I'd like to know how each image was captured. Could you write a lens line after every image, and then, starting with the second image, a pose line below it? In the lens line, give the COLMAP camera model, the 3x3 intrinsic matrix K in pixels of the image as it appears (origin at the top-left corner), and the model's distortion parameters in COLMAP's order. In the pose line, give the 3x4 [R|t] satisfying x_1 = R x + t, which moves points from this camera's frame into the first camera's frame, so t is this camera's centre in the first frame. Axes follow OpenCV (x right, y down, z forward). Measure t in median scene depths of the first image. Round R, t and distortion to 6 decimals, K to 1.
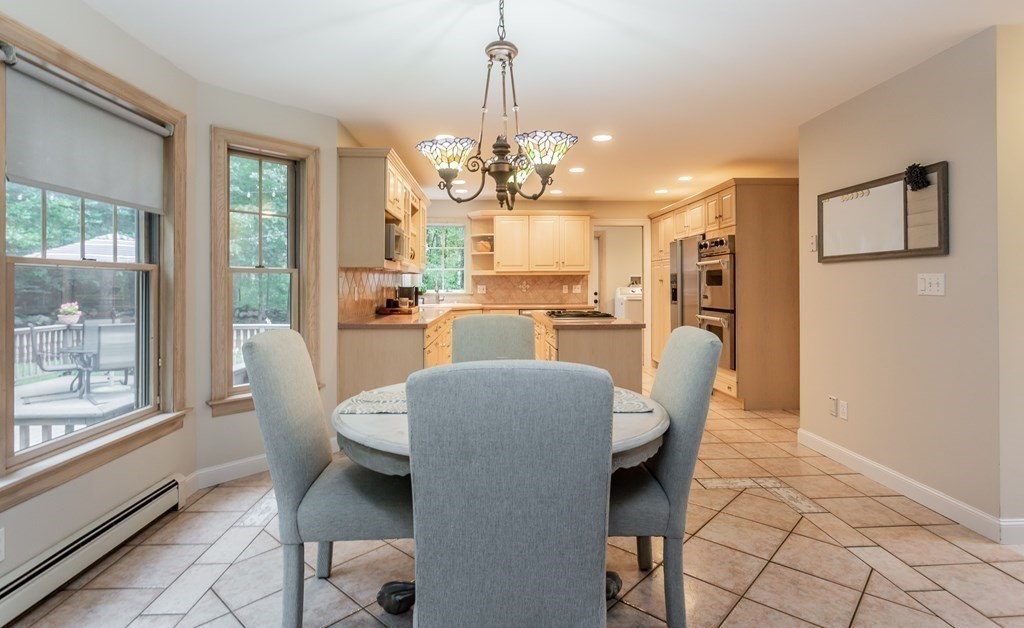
lens RADIAL K [[516.1, 0, 512.1], [0, 516.1, 282.3], [0, 0, 1]] dist [0.000373, 0.000016]
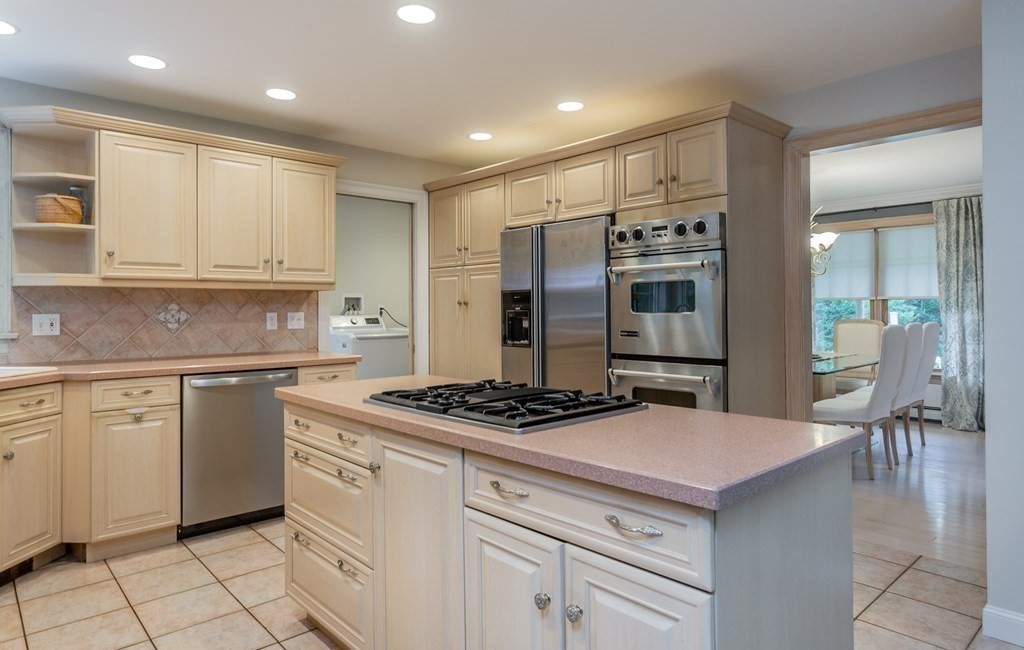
lens RADIAL K [[611.4, 0, 511.3], [0, 611.4, 308.3], [0, 0, 1]] dist [-0.002190, -0.000386]
pose [[0.771384, -0.000010, 0.636370, -0.083266], [0.000367, 1.000000, -0.000429, 0.002287], [-0.636370, 0.000564, 0.771384, 0.461687]]
